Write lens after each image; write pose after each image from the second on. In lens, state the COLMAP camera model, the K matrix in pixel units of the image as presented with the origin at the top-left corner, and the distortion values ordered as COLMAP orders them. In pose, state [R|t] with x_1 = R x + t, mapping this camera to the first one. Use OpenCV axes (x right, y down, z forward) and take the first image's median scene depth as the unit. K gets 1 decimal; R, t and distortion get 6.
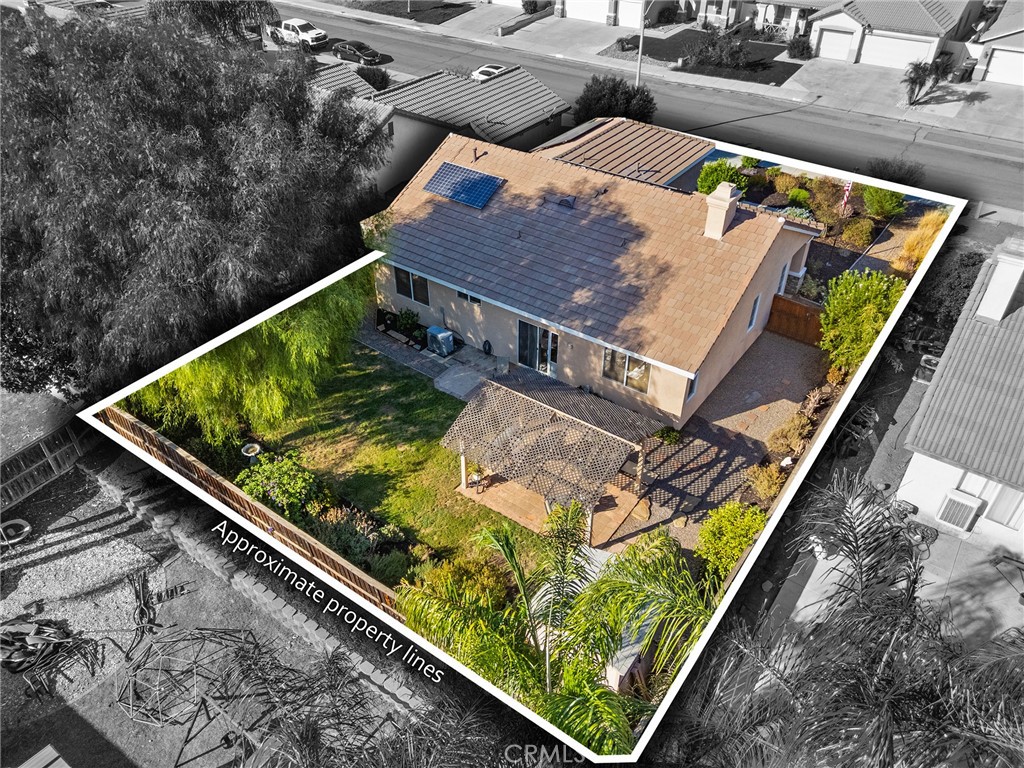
lens RADIAL K [[744.4, 0, 512.0], [0, 744.4, 384.0], [0, 0, 1]] dist [0.075464, -0.064255]
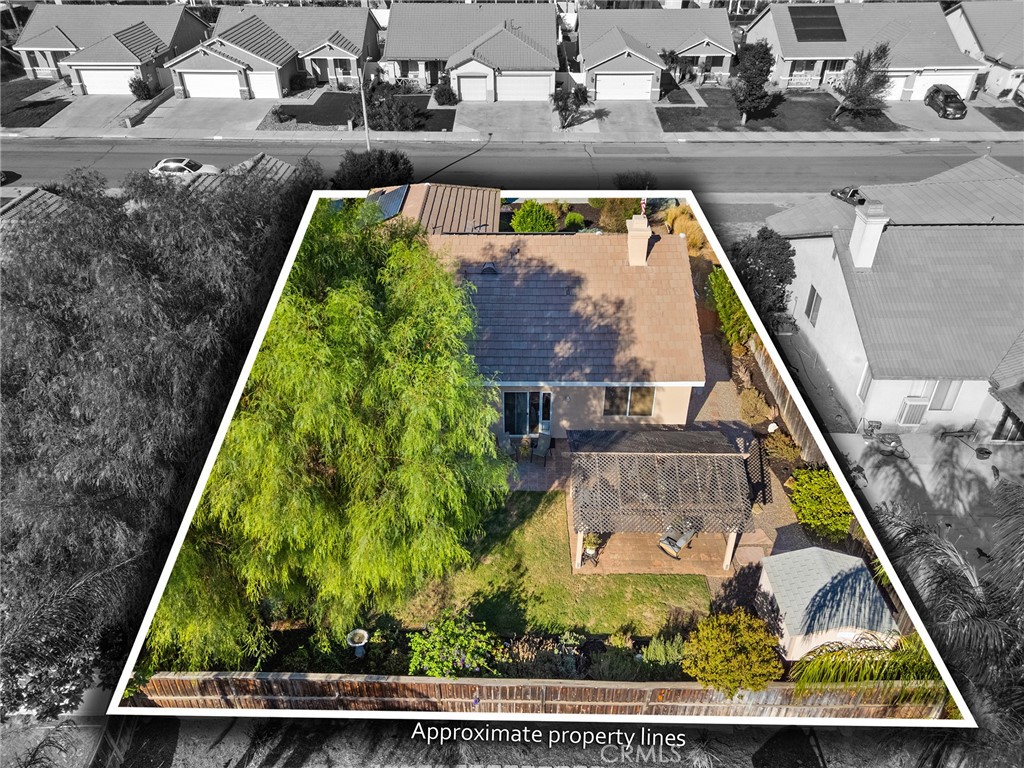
lens RADIAL K [[744.4, 0, 512.0], [0, 744.4, 384.0], [0, 0, 1]] dist [0.075464, -0.064255]
pose [[0.820342, -0.325576, 0.470149, -0.451341], [0.352487, 0.935248, 0.032617, -0.128080], [-0.450325, 0.138964, 0.881984, 0.126745]]
